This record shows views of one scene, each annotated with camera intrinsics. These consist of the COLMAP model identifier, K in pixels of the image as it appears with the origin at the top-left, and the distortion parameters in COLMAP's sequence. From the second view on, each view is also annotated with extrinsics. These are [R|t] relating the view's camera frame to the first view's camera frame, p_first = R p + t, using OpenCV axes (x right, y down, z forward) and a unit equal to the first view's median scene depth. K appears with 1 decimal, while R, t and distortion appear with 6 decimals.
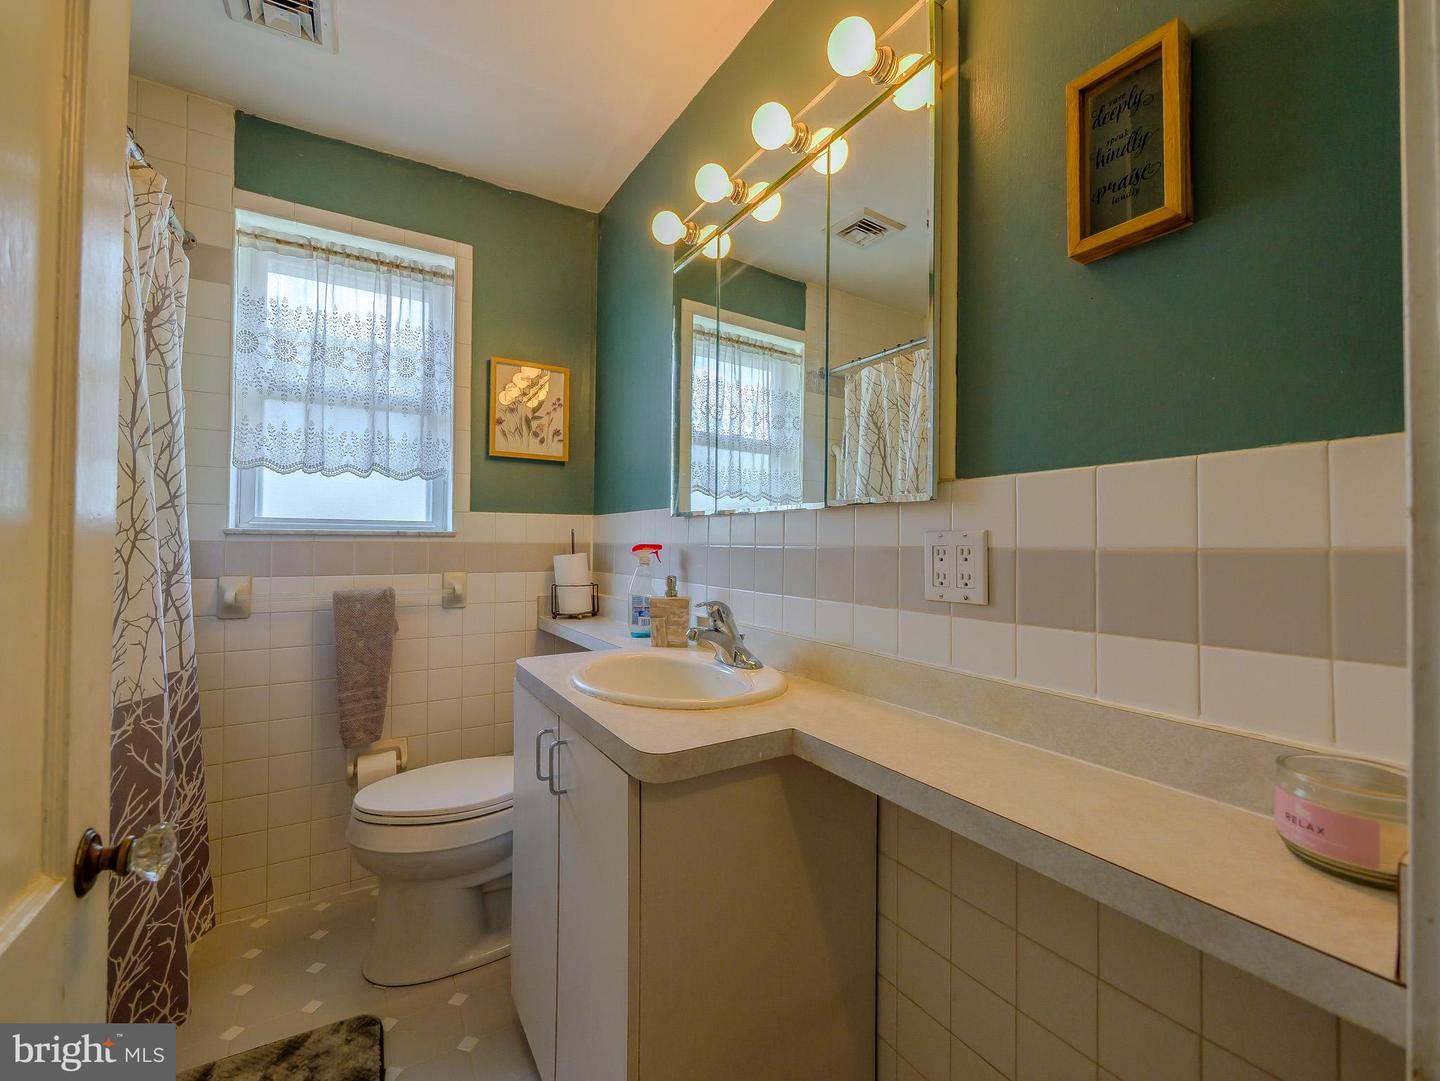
lens RADIAL K [[588.9, 0, 717.3], [0, 588.9, 536.0], [0, 0, 1]] dist [-0.001300, -0.000059]
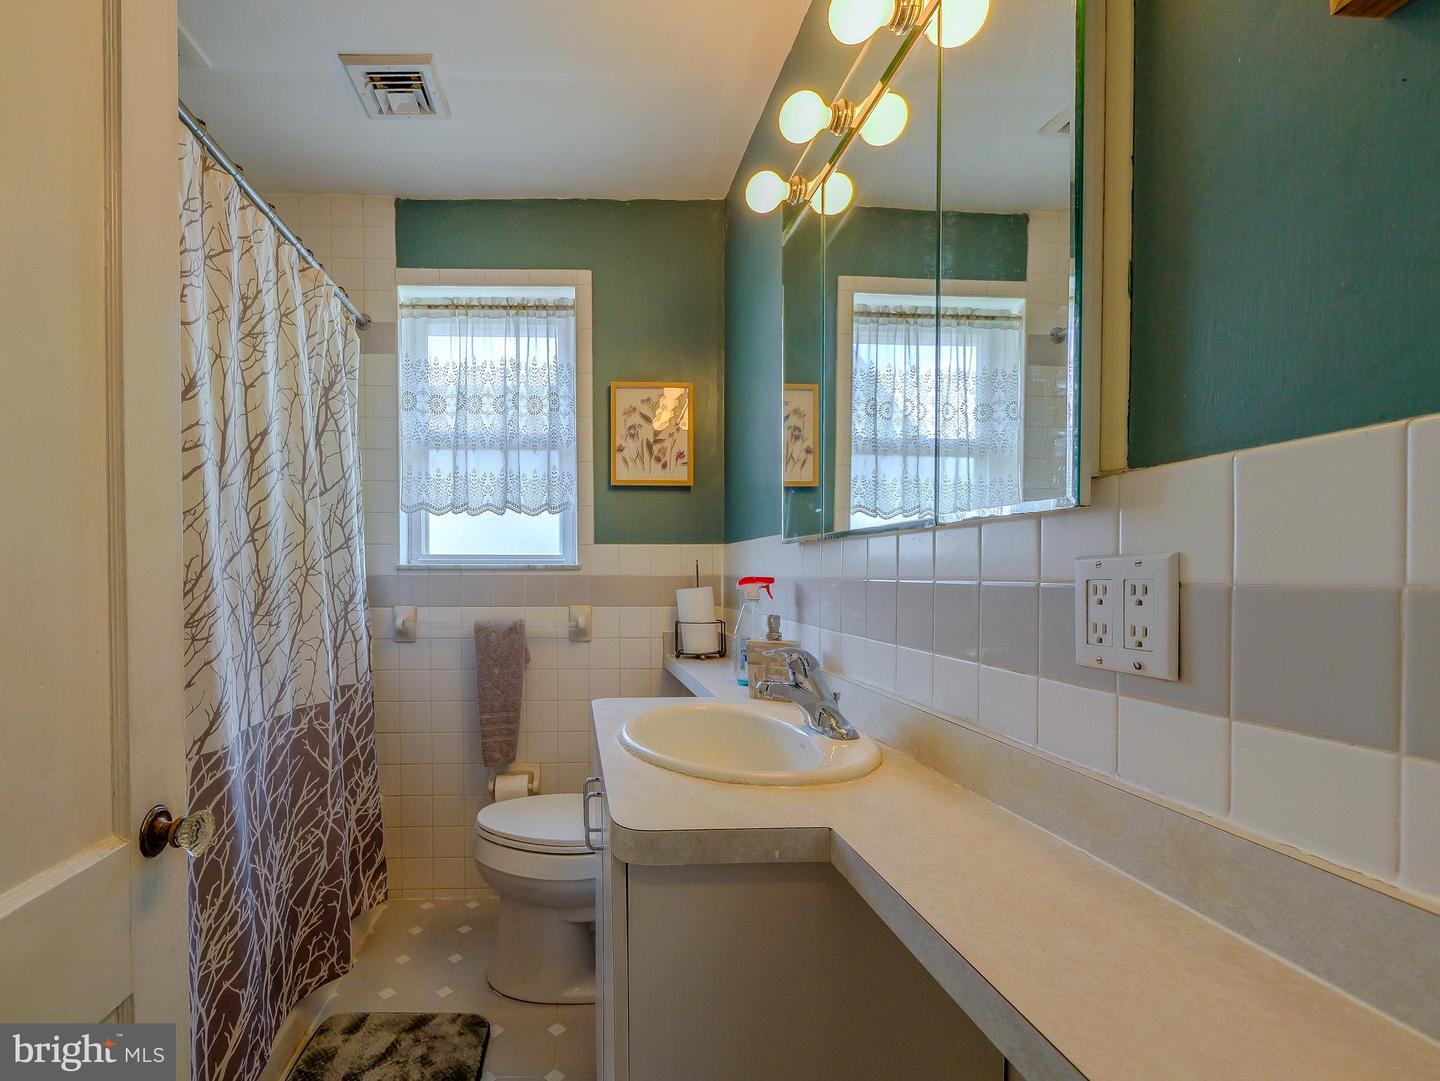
lens RADIAL K [[634.4, 0, 720.5], [0, 634.4, 582.4], [0, 0, 1]] dist [0.000402, -0.001458]
pose [[0.874216, 0.002203, -0.485533, 0.325103], [0.010251, 0.999683, 0.022993, 0.000018], [0.485430, -0.025078, 0.873916, 0.204088]]
